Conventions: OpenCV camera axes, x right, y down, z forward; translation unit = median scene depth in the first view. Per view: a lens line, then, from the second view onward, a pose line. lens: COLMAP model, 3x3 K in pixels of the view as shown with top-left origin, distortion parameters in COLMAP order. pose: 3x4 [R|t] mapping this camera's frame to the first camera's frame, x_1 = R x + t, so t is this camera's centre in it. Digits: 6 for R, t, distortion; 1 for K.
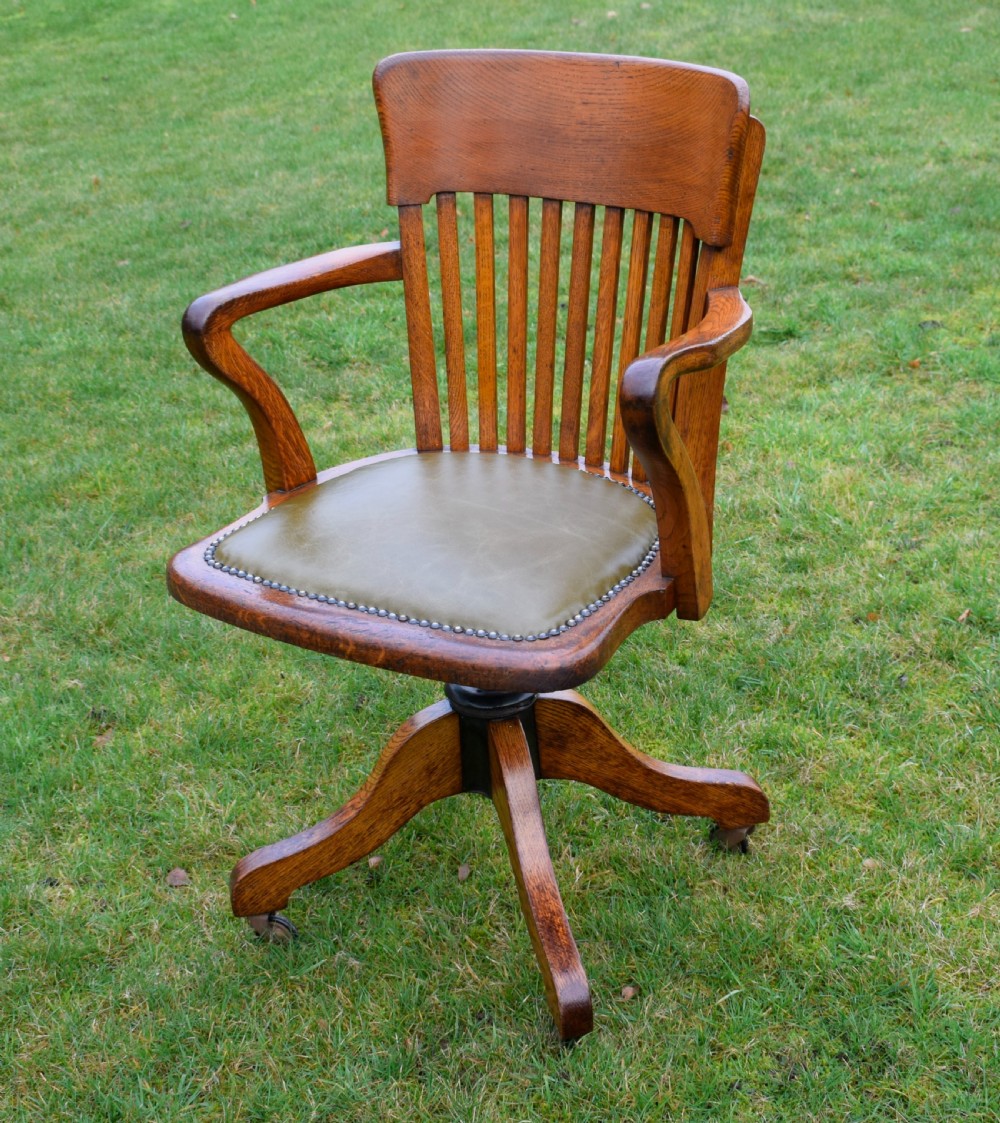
lens RADIAL K [[1915.7, 0, 498.0], [0, 1915.7, 561.0], [0, 0, 1]] dist [-0.034377, 0.000000]
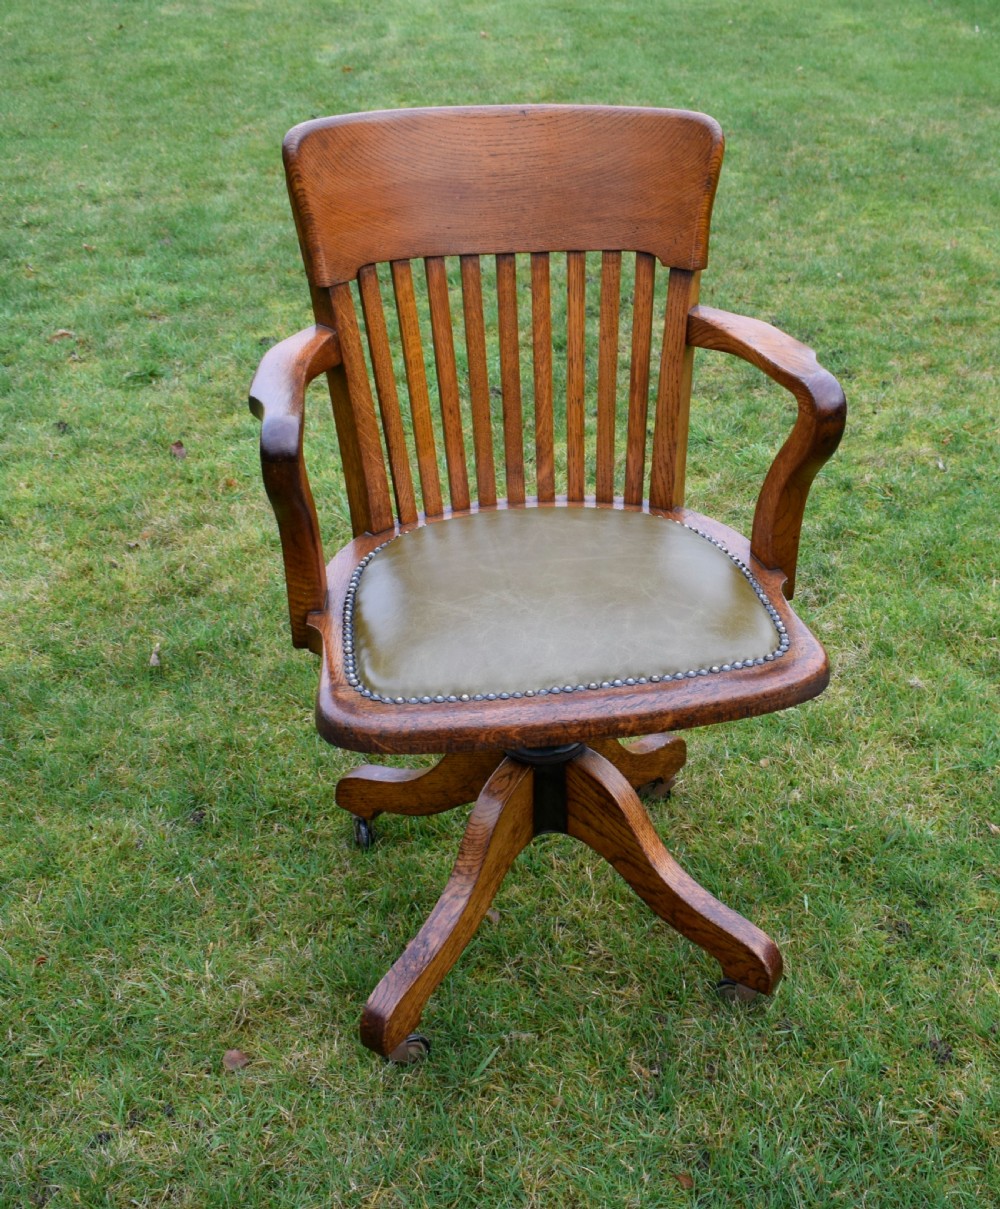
lens RADIAL K [[1543.0, 0, 667.8], [0, 1543.0, 610.7], [0, 0, 1]] dist [-0.016986, 0.000000]
pose [[0.681805, -0.299871, 0.667247, -0.498247], [0.254270, 0.952394, 0.168202, -0.120387], [-0.685921, 0.054980, 0.725596, 0.348428]]
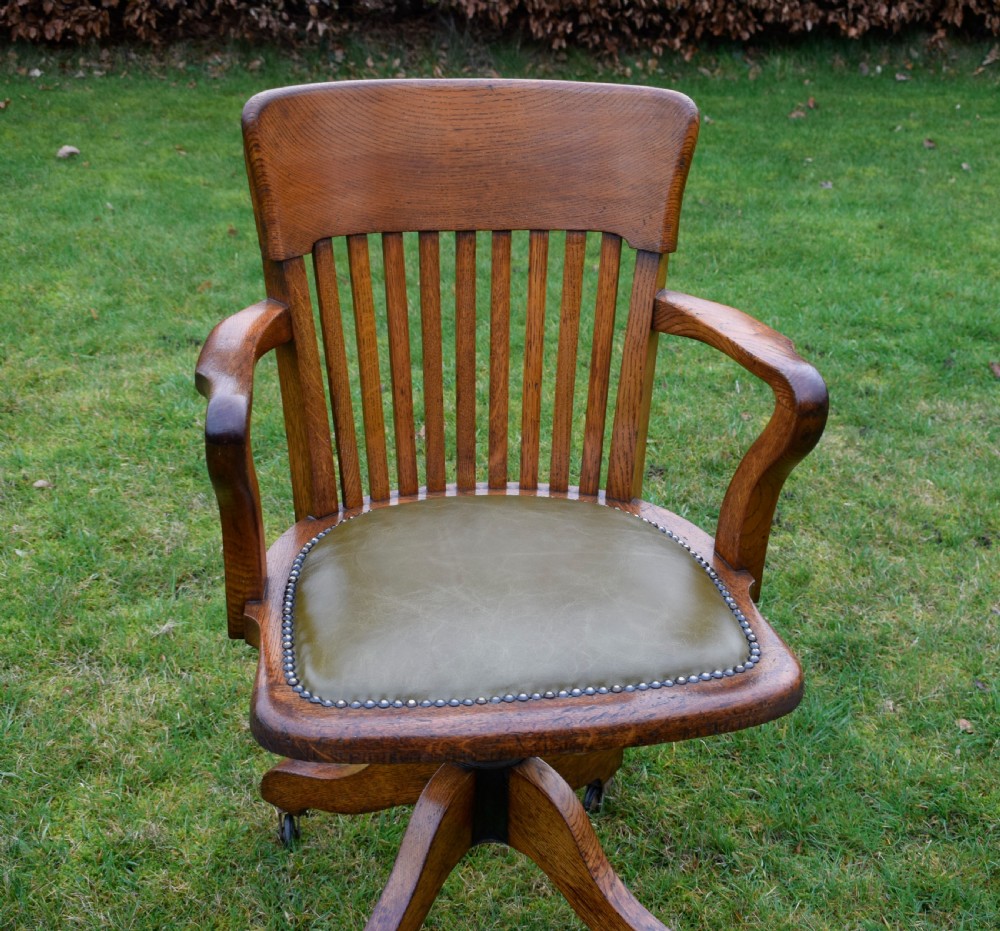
lens RADIAL K [[1502.9, 0, 530.4], [0, 1502.9, 471.3], [0, 0, 1]] dist [-0.022782, 0.000000]
pose [[0.713539, -0.229618, 0.661920, -0.465706], [0.227823, 0.969468, 0.090715, -0.128325], [-0.662540, 0.086072, 0.744065, 0.409862]]
